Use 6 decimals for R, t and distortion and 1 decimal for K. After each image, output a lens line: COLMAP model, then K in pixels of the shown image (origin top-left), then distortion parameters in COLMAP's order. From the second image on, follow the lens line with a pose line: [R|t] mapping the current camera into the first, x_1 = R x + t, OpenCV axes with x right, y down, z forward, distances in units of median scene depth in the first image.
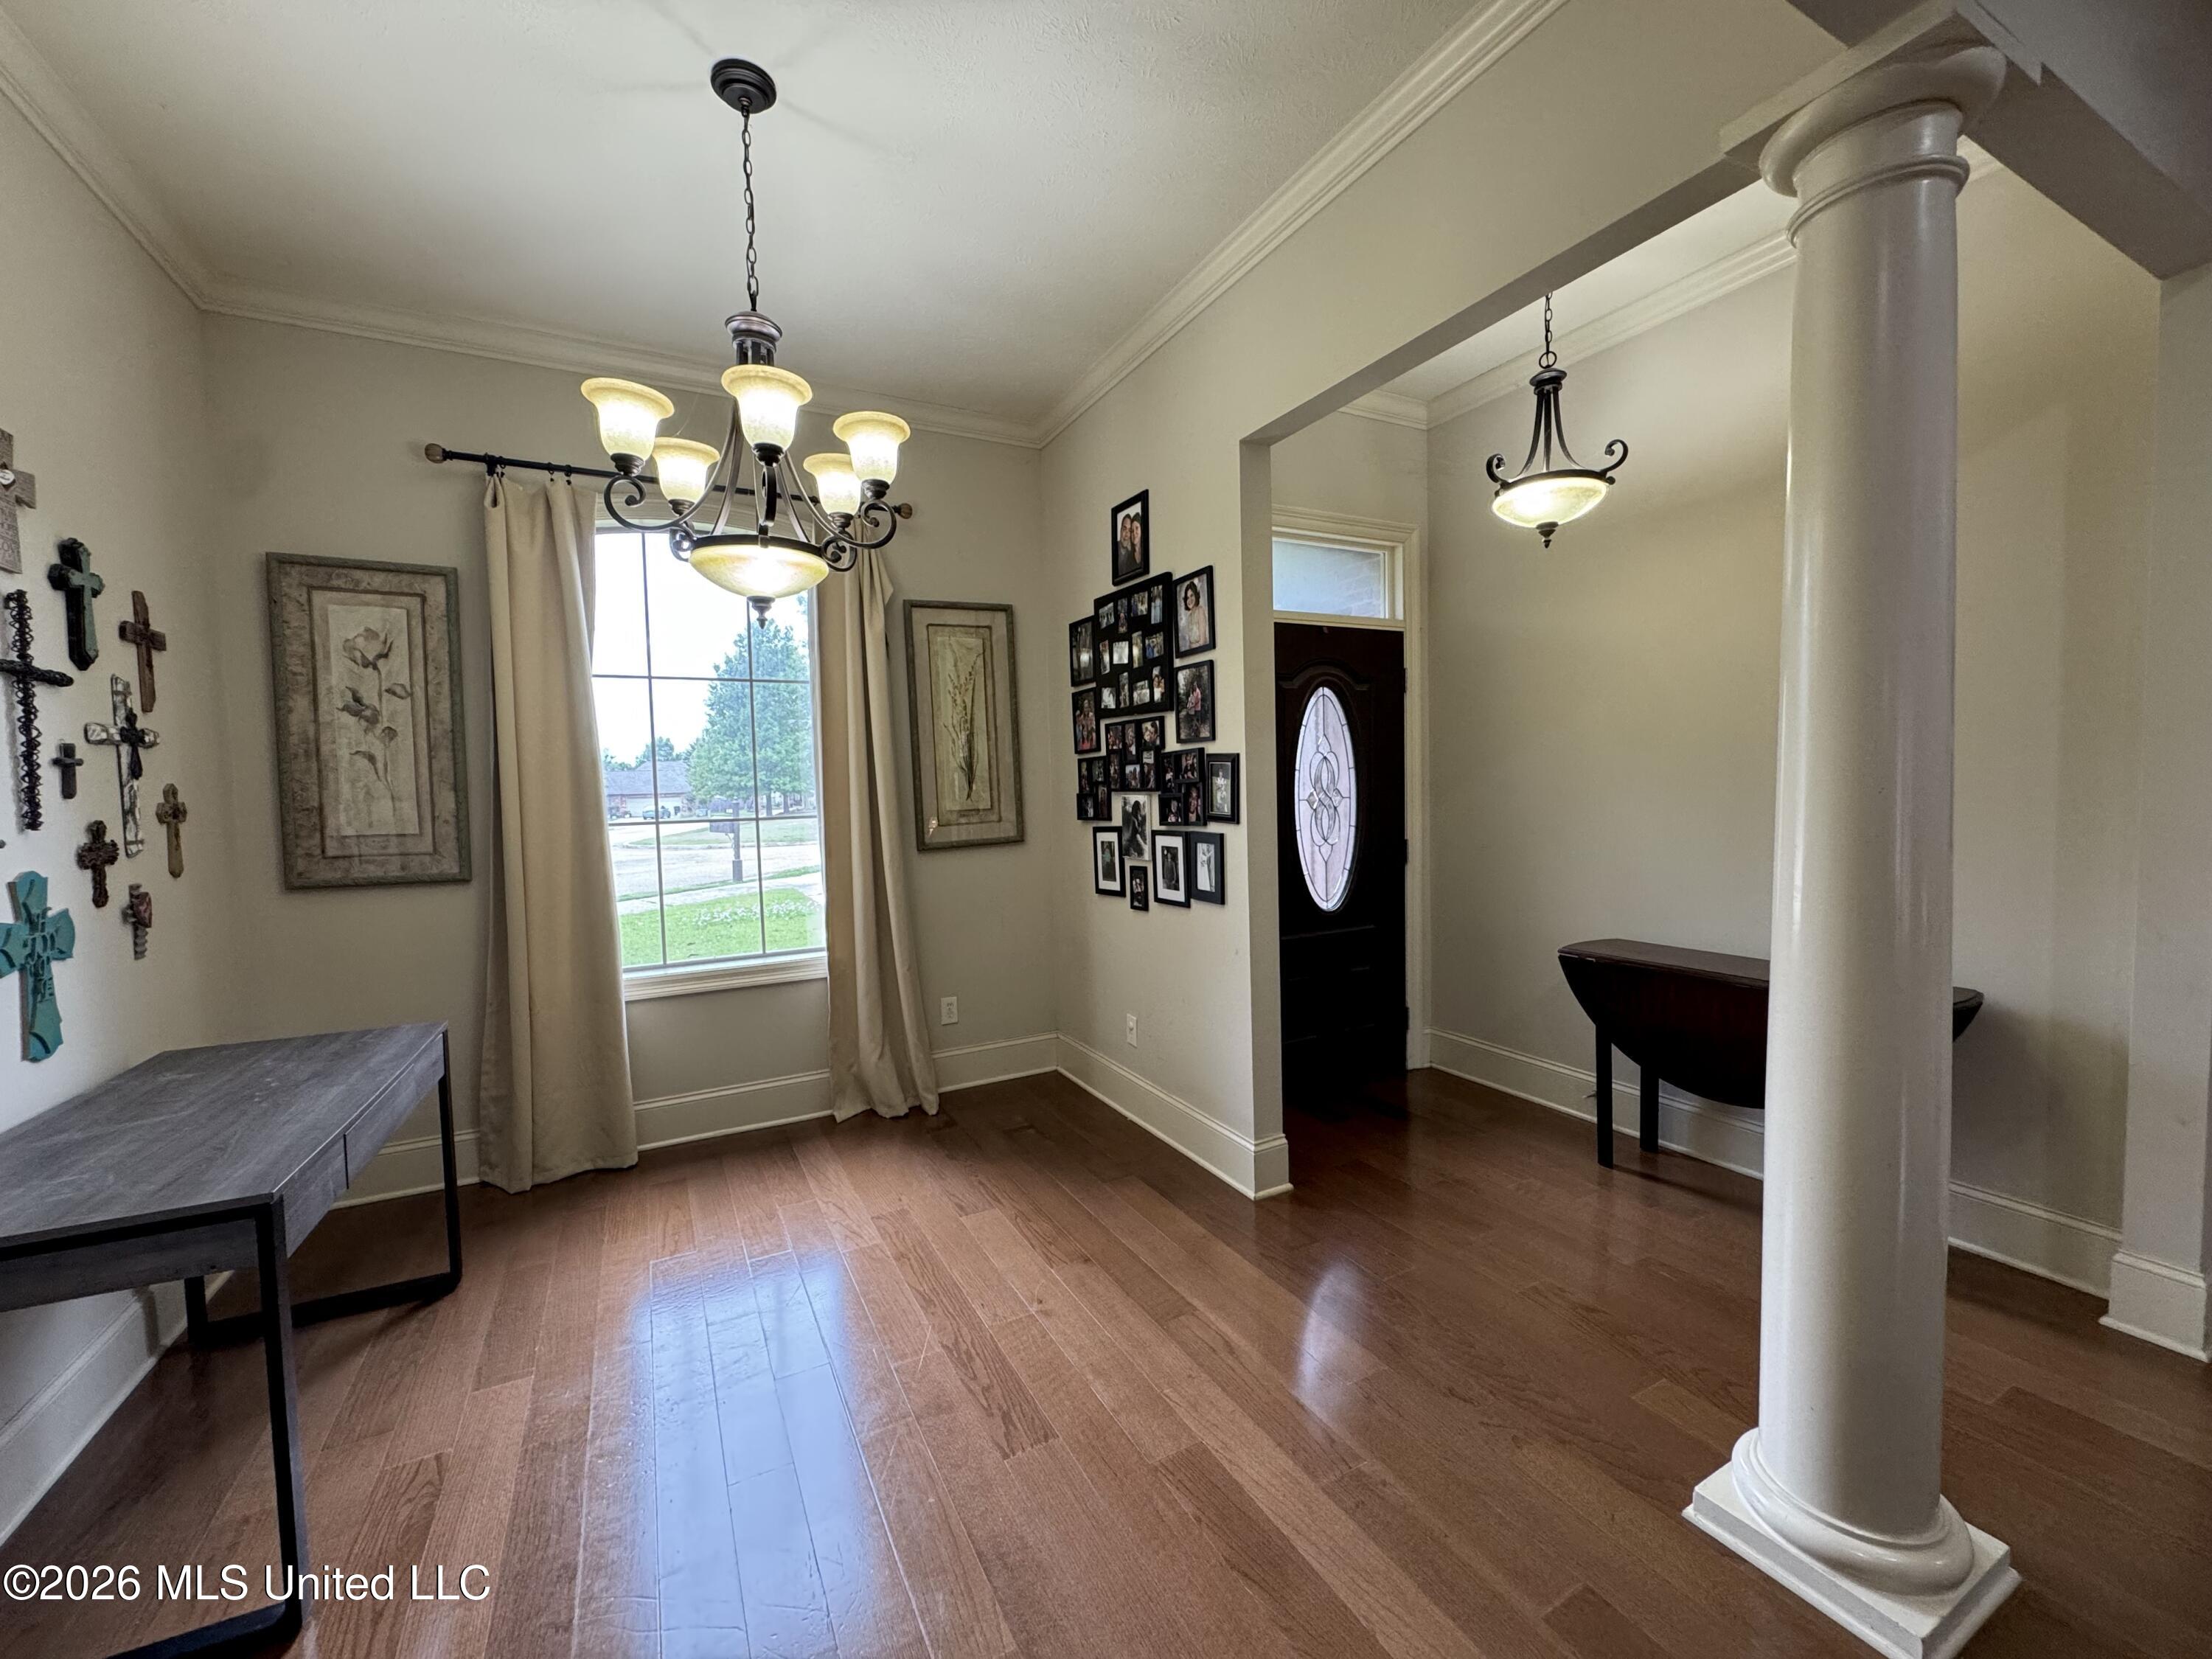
lens RADIAL K [[884.1, 0, 1103.7], [0, 884.1, 827.3], [0, 0, 1]] dist [-0.002928, -0.000138]
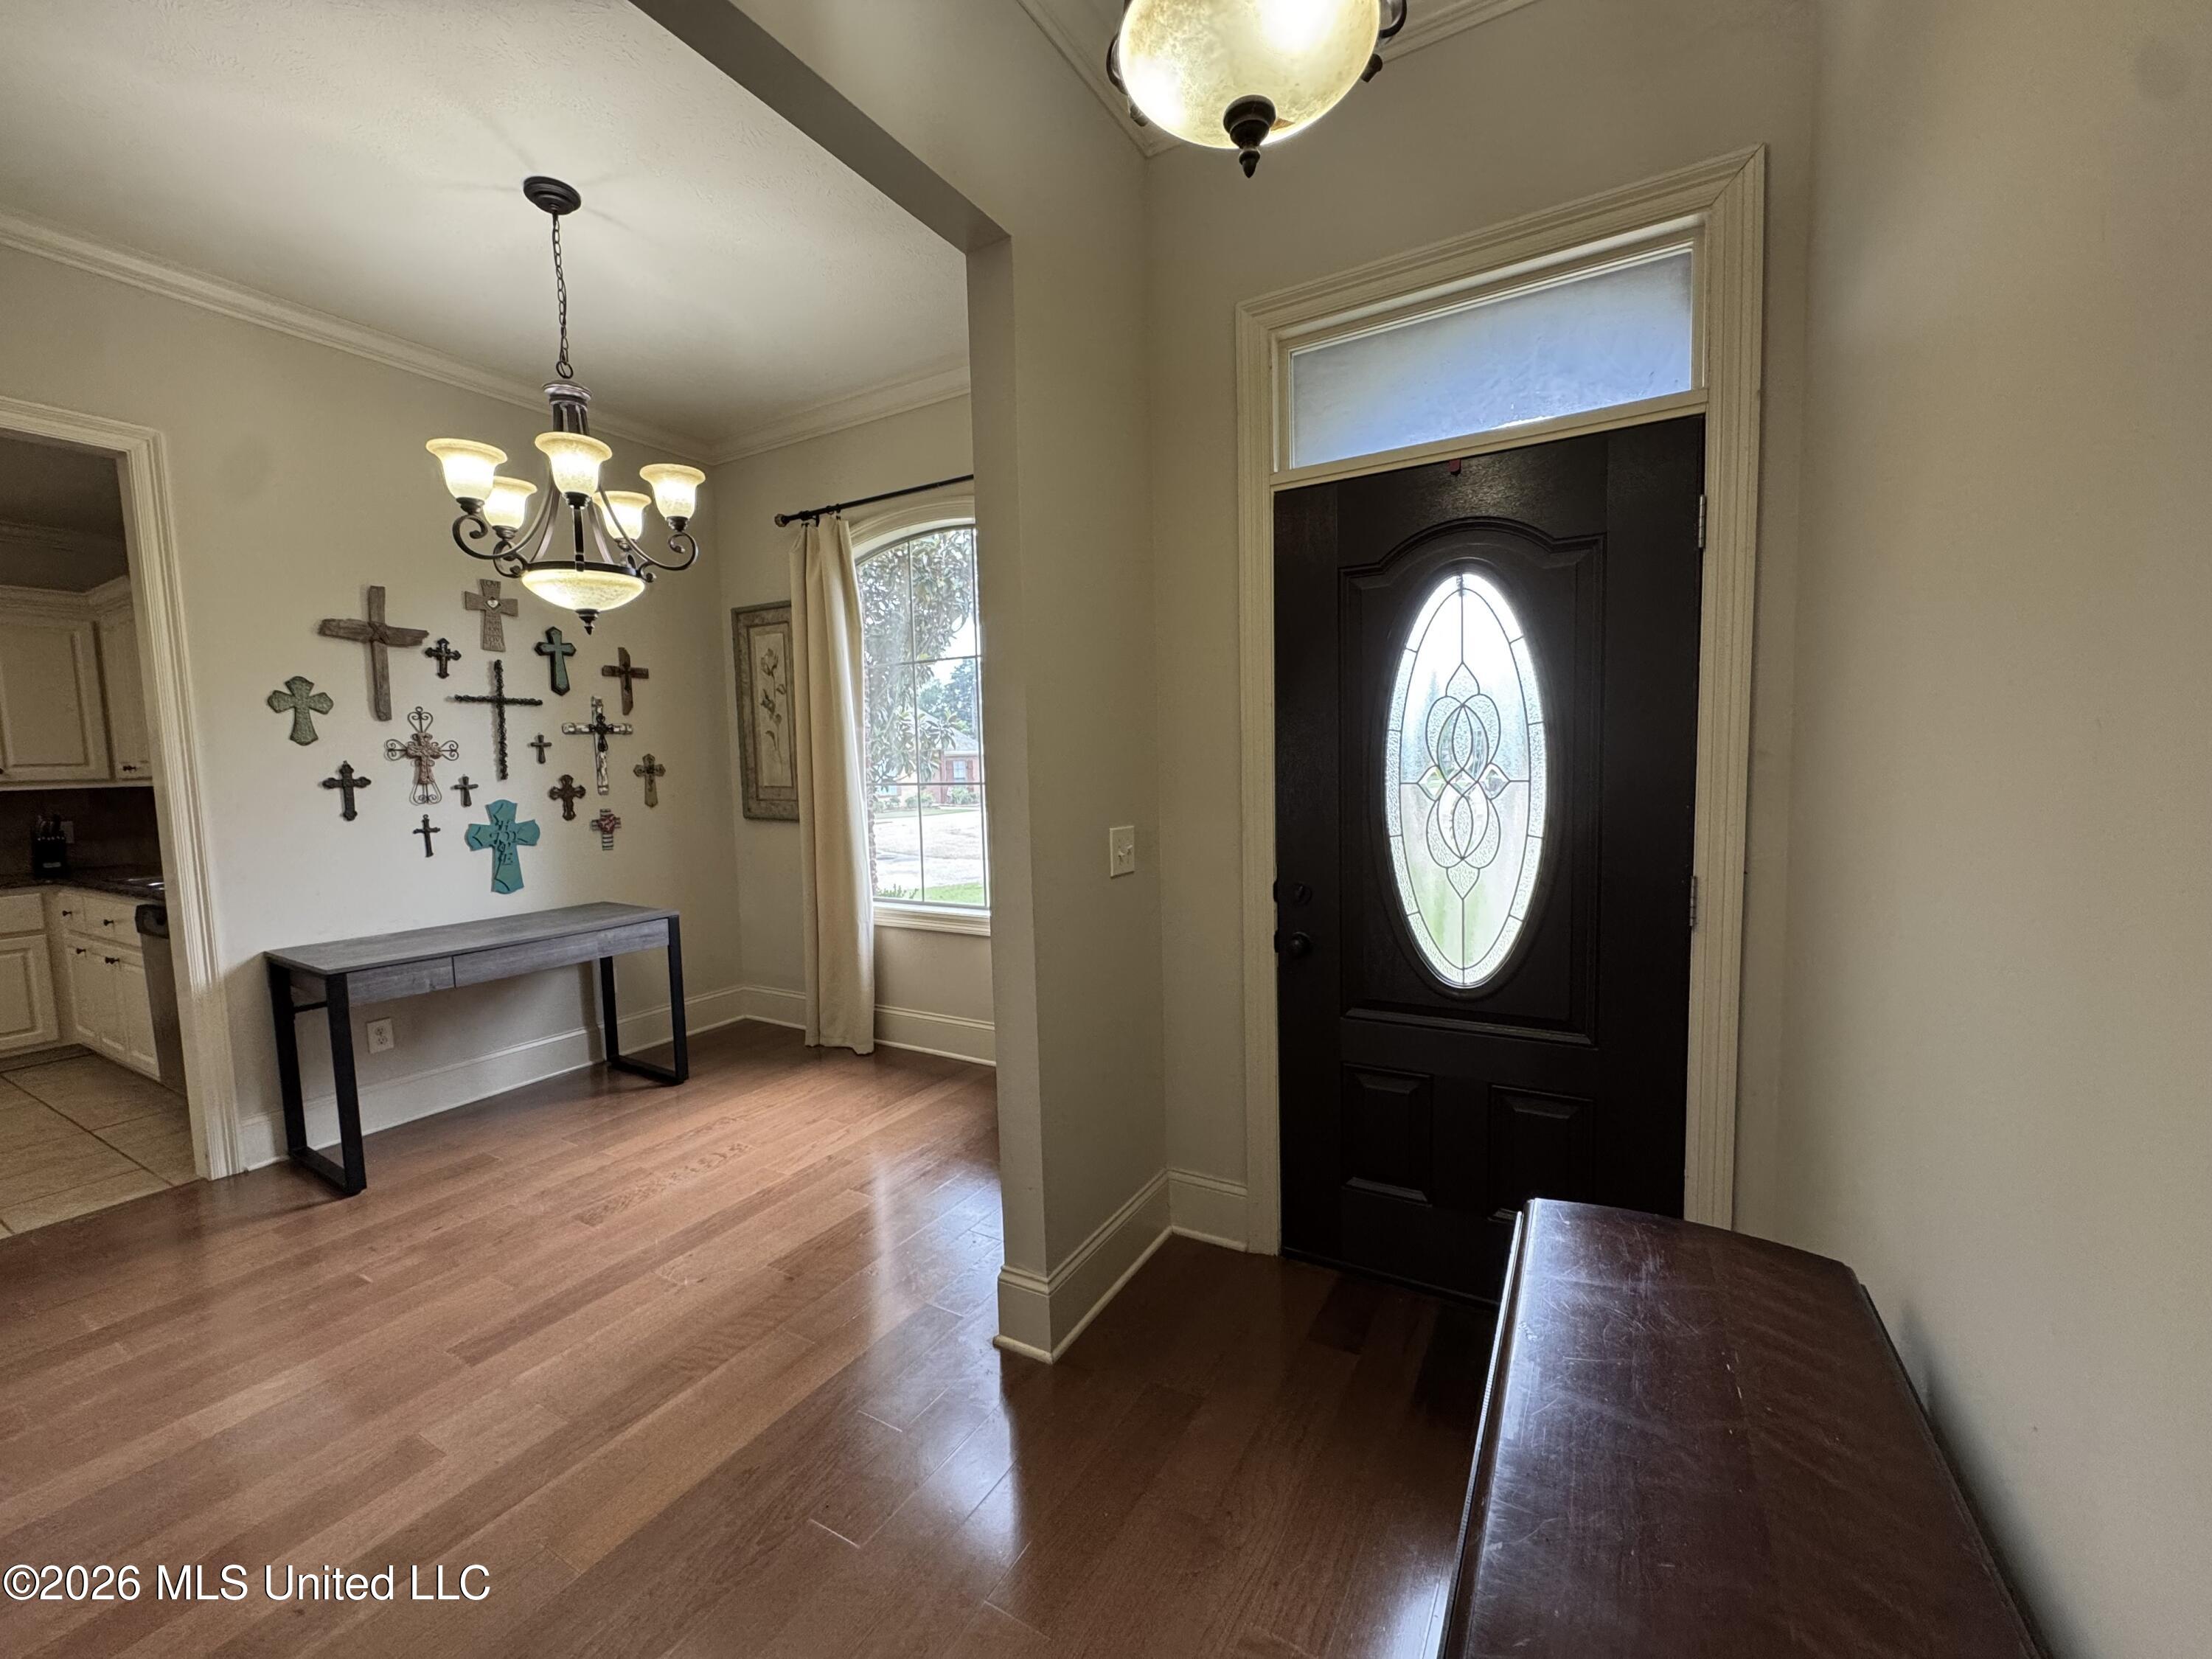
lens RADIAL K [[884.1, 0, 1108.3], [0, 884.1, 830.5], [0, 0, 1]] dist [-0.002928, -0.000138]
pose [[0.533661, 0.078976, -0.842003, 0.863716], [-0.032822, 0.996814, 0.072693, -0.050991], [0.845061, -0.011157, 0.534553, 0.762175]]
